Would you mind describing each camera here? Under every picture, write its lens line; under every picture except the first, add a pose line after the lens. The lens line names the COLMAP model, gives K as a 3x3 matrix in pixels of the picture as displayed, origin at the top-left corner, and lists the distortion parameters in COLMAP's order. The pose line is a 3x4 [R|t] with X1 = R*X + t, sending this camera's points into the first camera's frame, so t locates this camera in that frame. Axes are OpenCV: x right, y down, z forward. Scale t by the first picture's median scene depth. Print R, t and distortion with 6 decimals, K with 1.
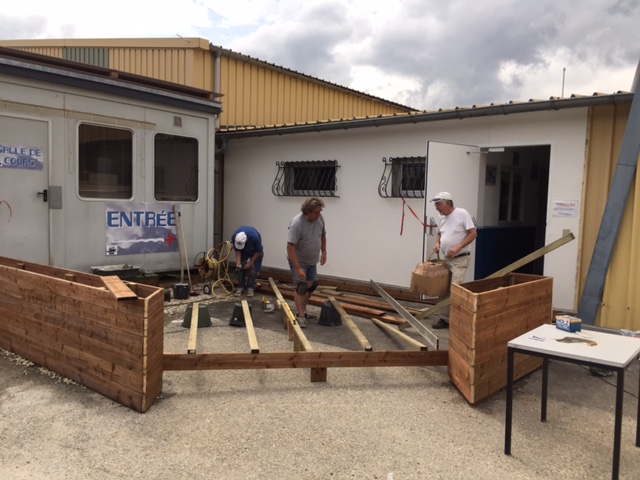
lens RADIAL K [[547.3, 0, 329.1], [0, 547.3, 242.4], [0, 0, 1]] dist [0.081919, -0.065968]
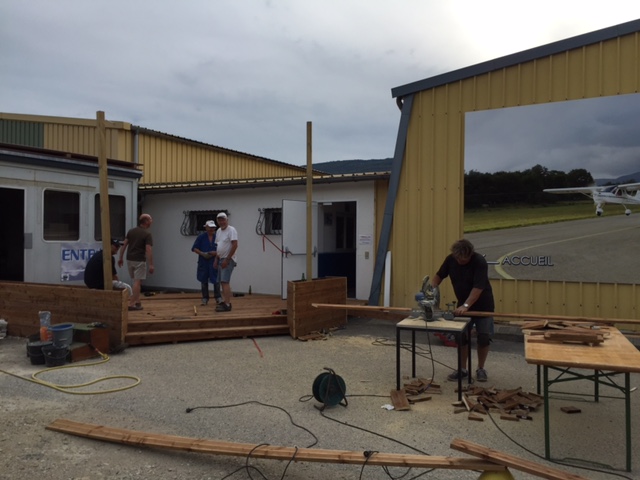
lens RADIAL K [[558.1, 0, 320.5], [0, 558.1, 232.1], [0, 0, 1]] dist [0.075384, -0.005701]
pose [[0.986658, -0.022954, 0.161180, 0.018236], [0.036490, 0.996003, -0.081530, 0.039056], [-0.158664, 0.086323, 0.983552, -0.506238]]
